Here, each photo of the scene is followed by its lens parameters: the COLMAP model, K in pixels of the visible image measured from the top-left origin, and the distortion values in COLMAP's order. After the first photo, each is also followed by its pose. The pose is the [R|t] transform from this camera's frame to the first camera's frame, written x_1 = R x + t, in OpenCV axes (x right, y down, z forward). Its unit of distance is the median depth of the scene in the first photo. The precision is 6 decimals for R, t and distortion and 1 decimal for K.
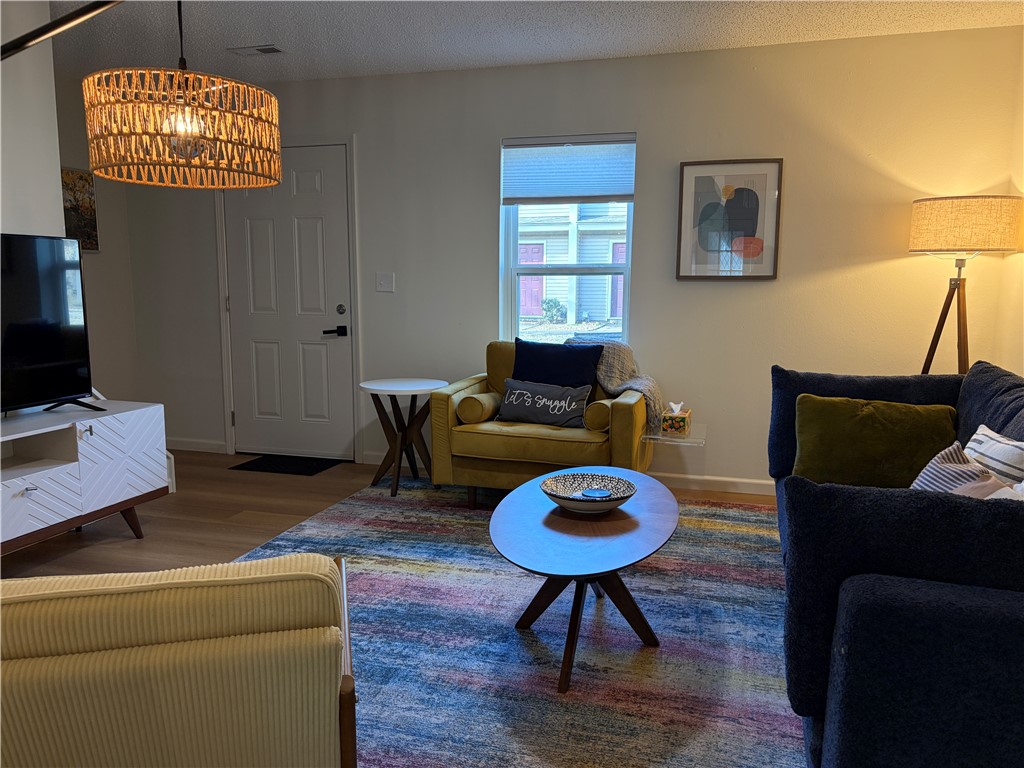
lens RADIAL K [[776.8, 0, 516.9], [0, 776.8, 385.8], [0, 0, 1]] dist [0.001747, 0.000009]
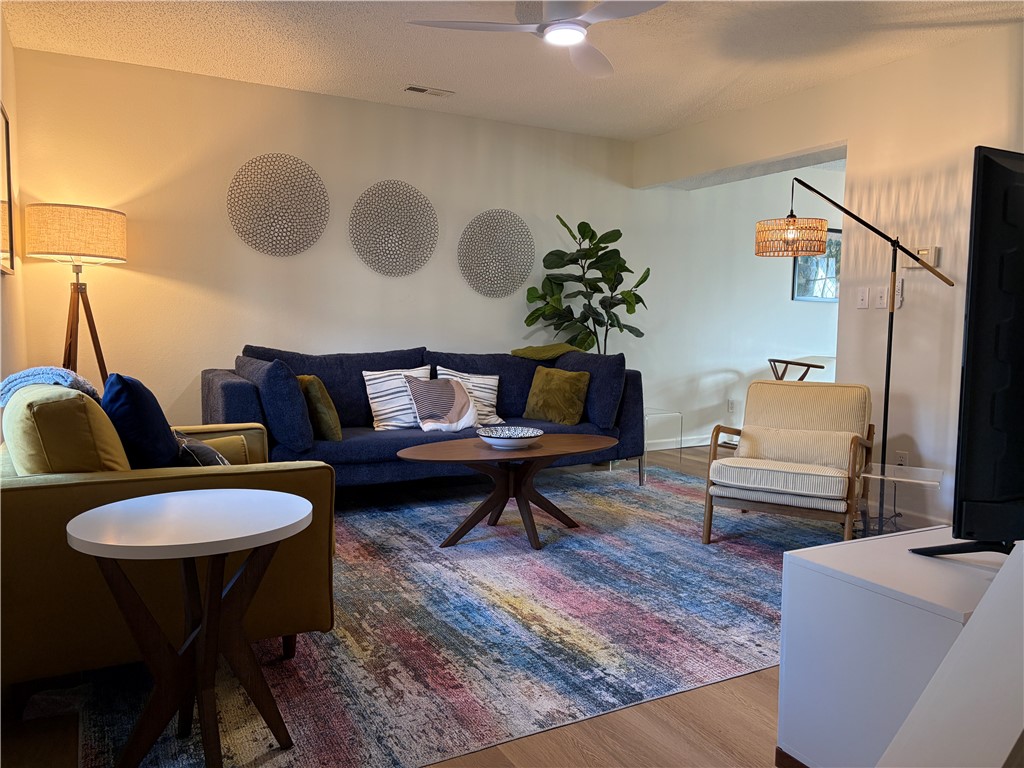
lens RADIAL K [[776.8, 0, 516.9], [0, 776.8, 385.8], [0, 0, 1]] dist [0.001747, 0.000009]
pose [[-0.703106, -0.077144, 0.706888, -0.696030], [0.087709, 0.977098, 0.193872, -0.171816], [-0.705655, 0.198314, -0.680238, 1.477336]]
